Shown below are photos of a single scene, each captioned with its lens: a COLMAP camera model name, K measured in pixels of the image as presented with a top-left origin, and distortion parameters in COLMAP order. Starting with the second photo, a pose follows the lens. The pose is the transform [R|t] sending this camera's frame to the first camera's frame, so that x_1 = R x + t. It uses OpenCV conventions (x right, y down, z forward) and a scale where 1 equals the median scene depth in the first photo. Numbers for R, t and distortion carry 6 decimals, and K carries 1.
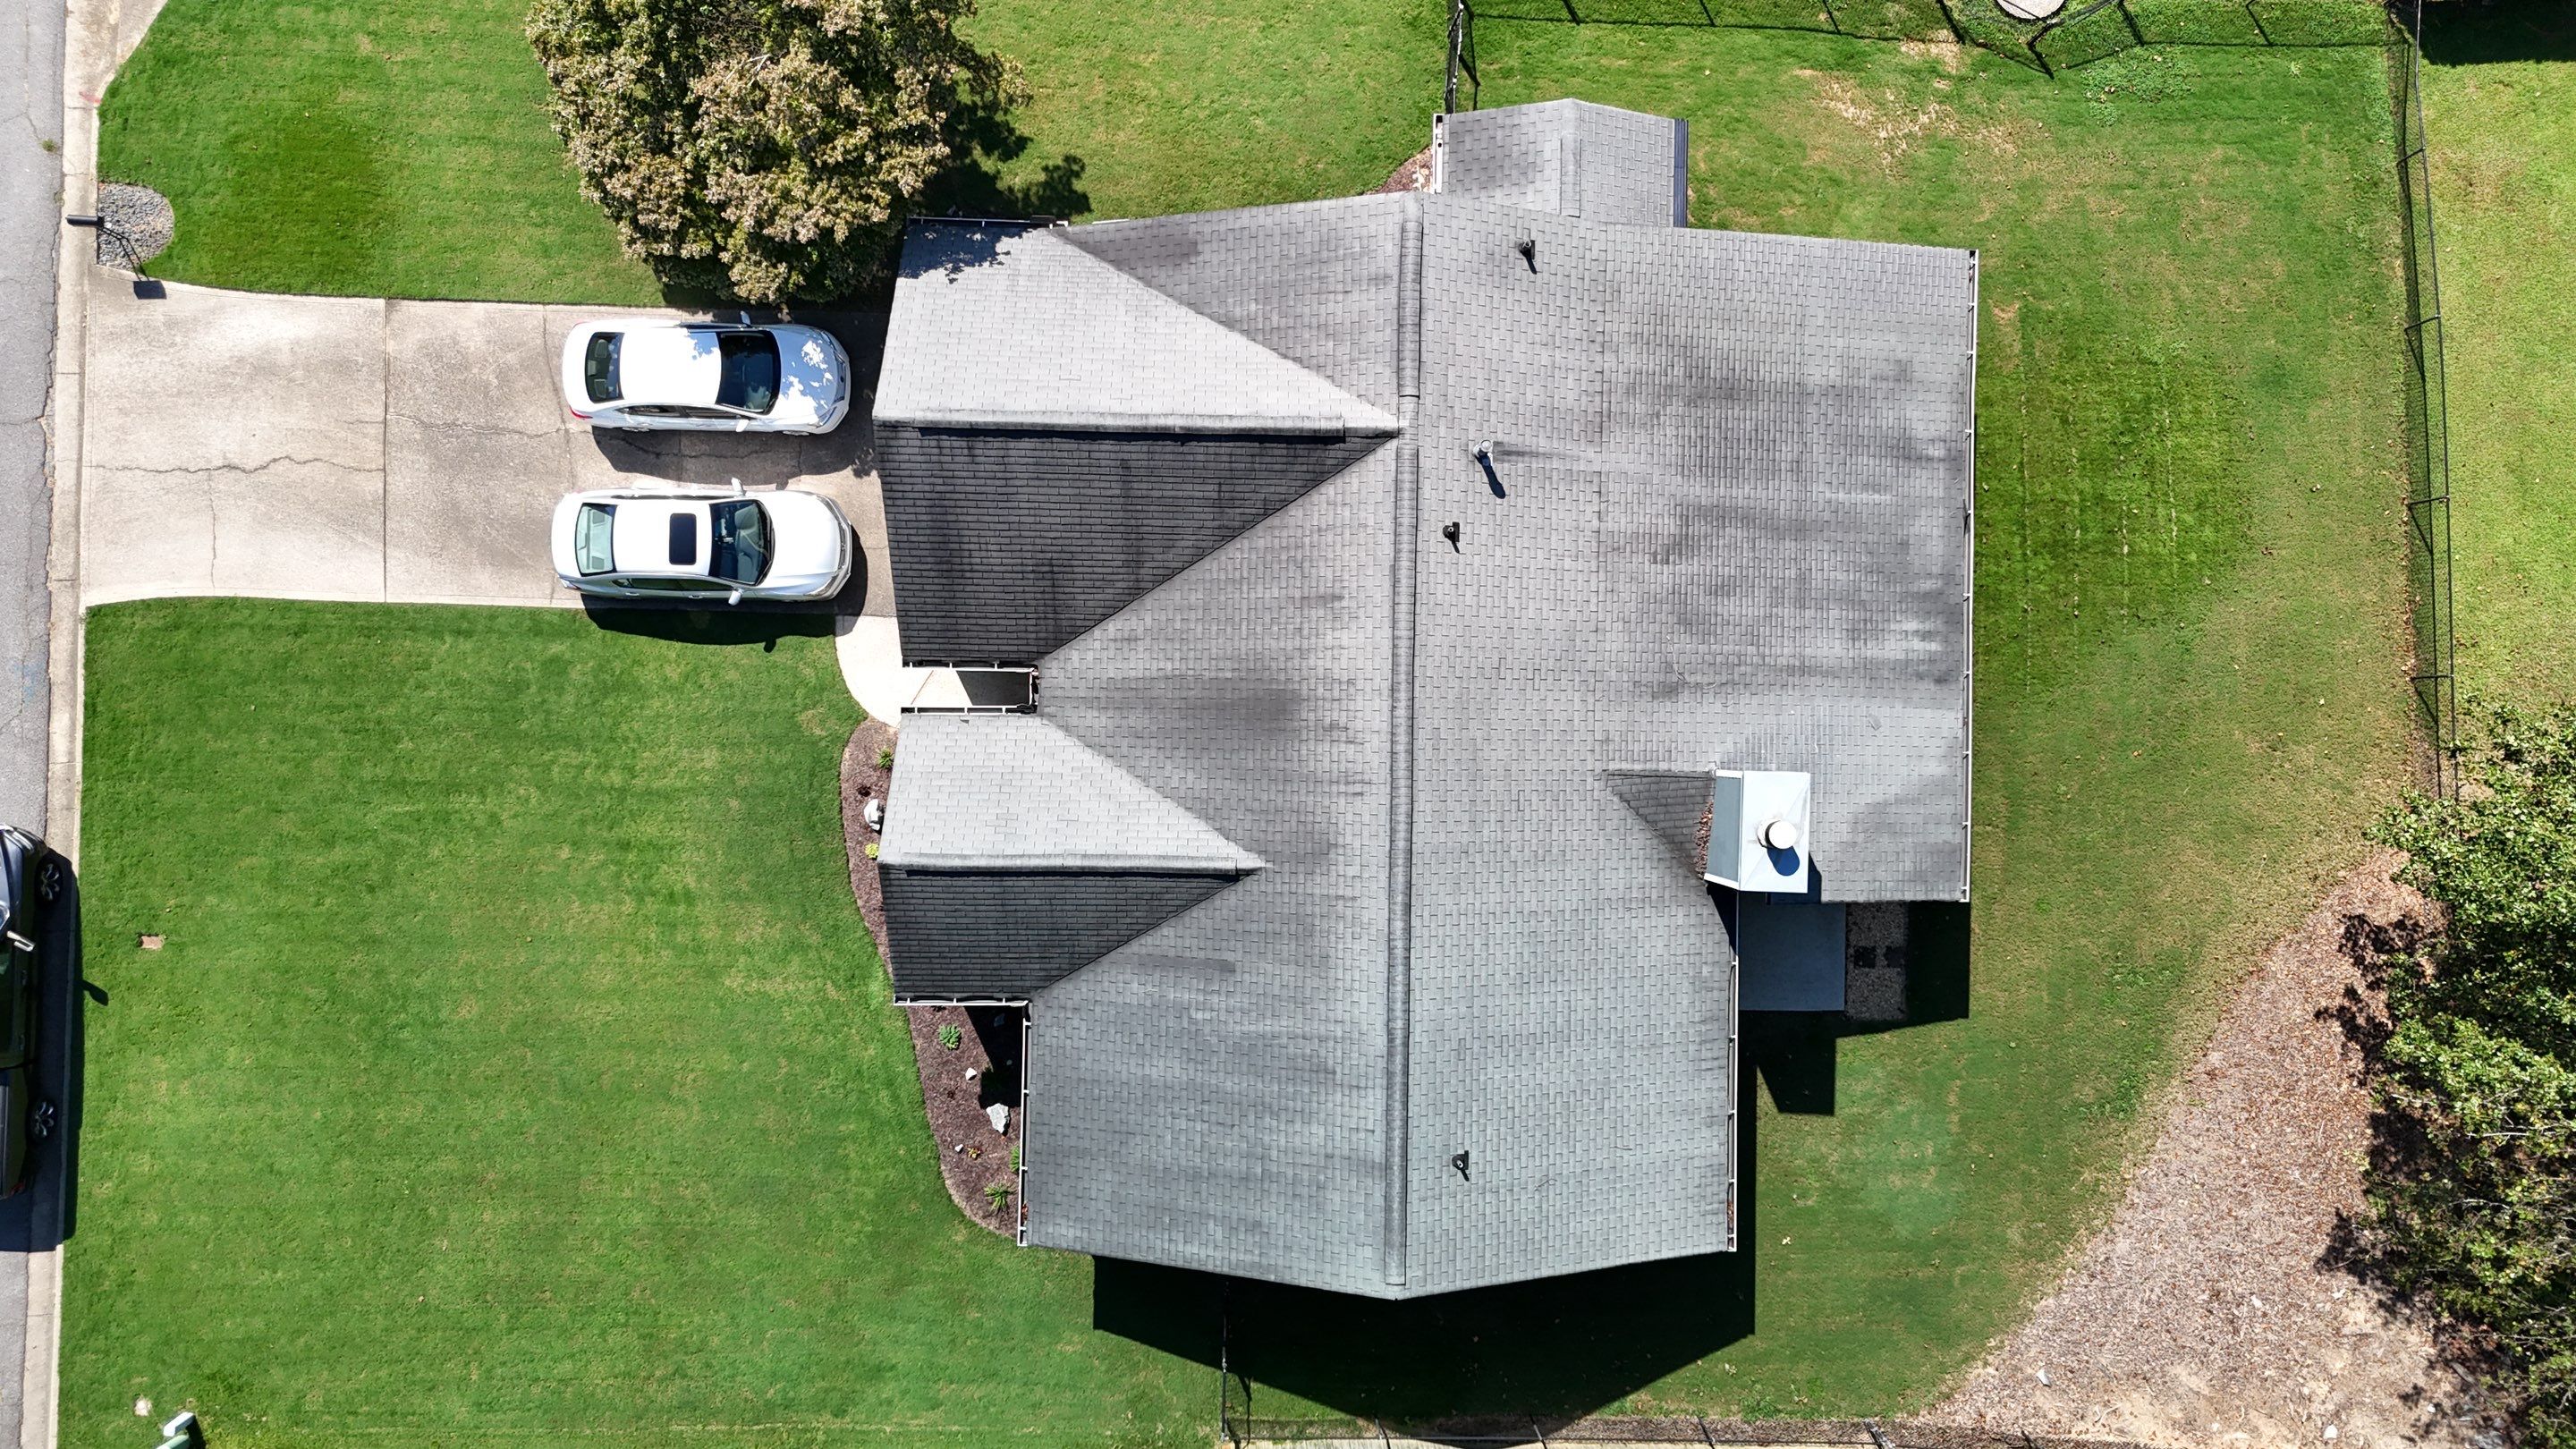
lens RADIAL K [[1887.2, 0, 1290.4], [0, 1887.2, 718.7], [0, 0, 1]] dist [0.026917, -0.017350]
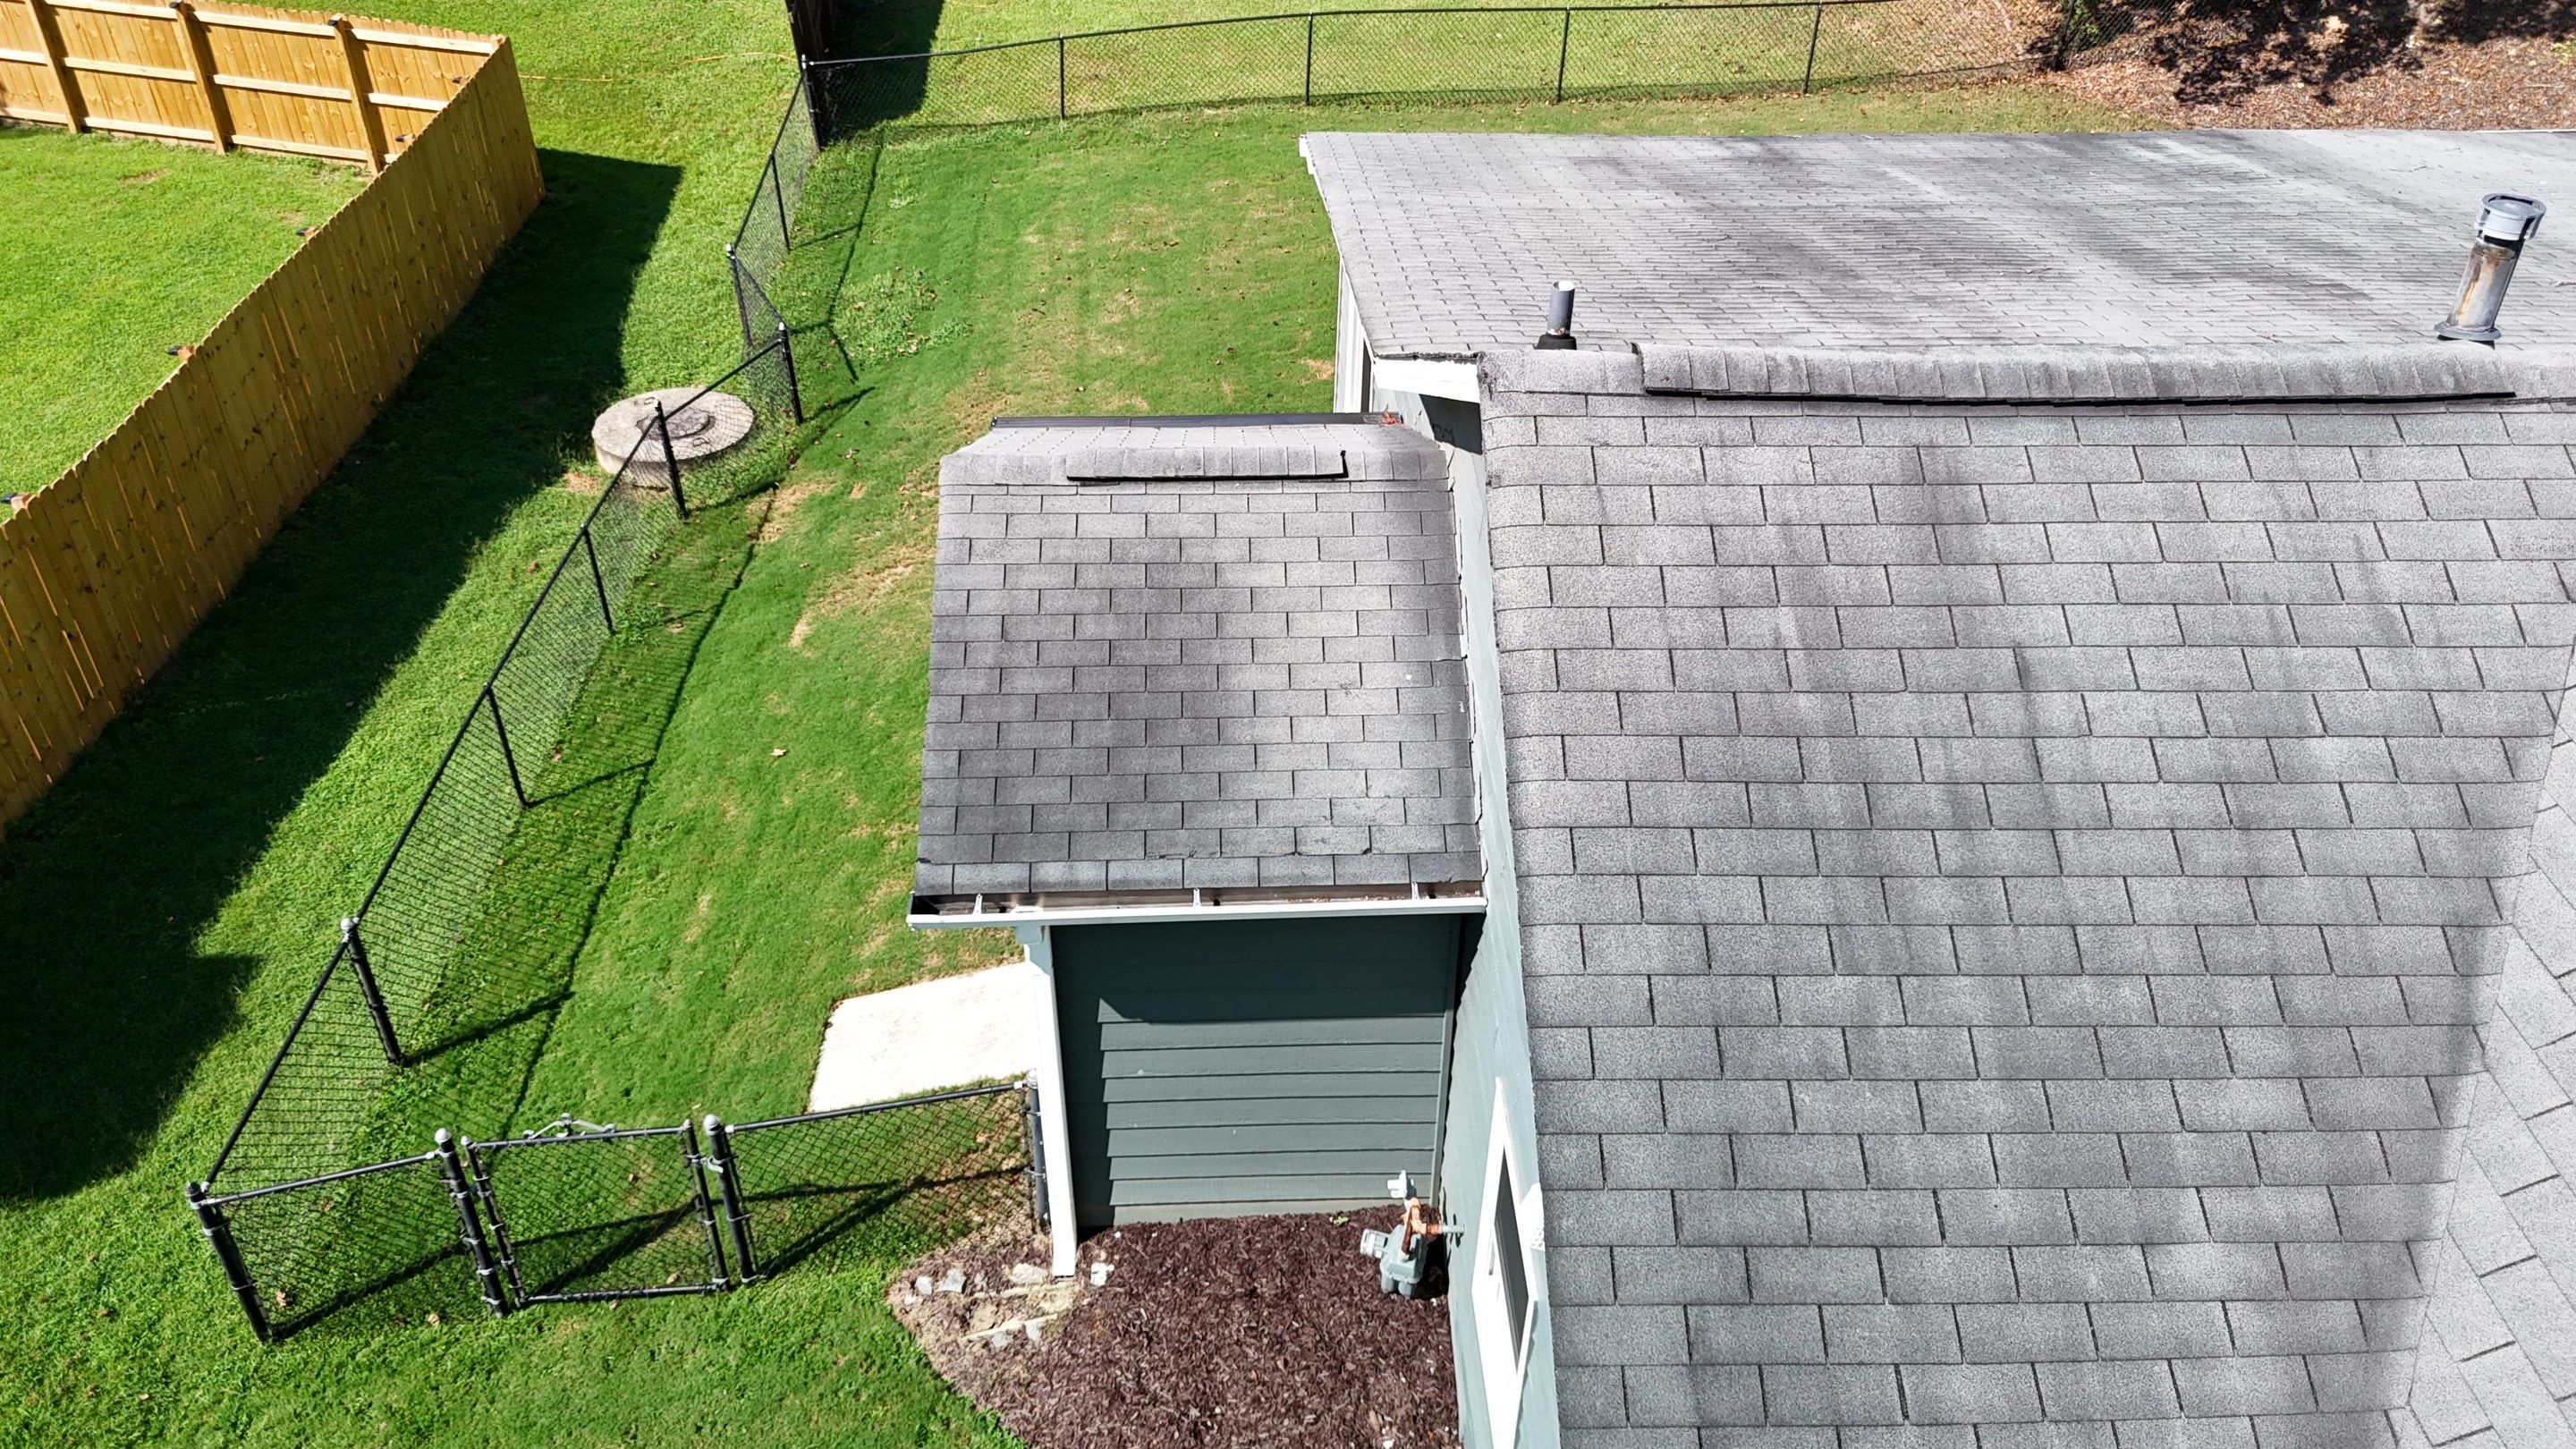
lens RADIAL K [[1887.2, 0, 1279.1], [0, 1887.2, 737.8], [0, 0, 1]] dist [0.026917, -0.017350]
pose [[-0.044995, -0.644874, 0.762963, -0.089614], [0.998719, -0.011353, 0.049303, -0.252116], [-0.023132, 0.764205, 0.644559, 0.734821]]
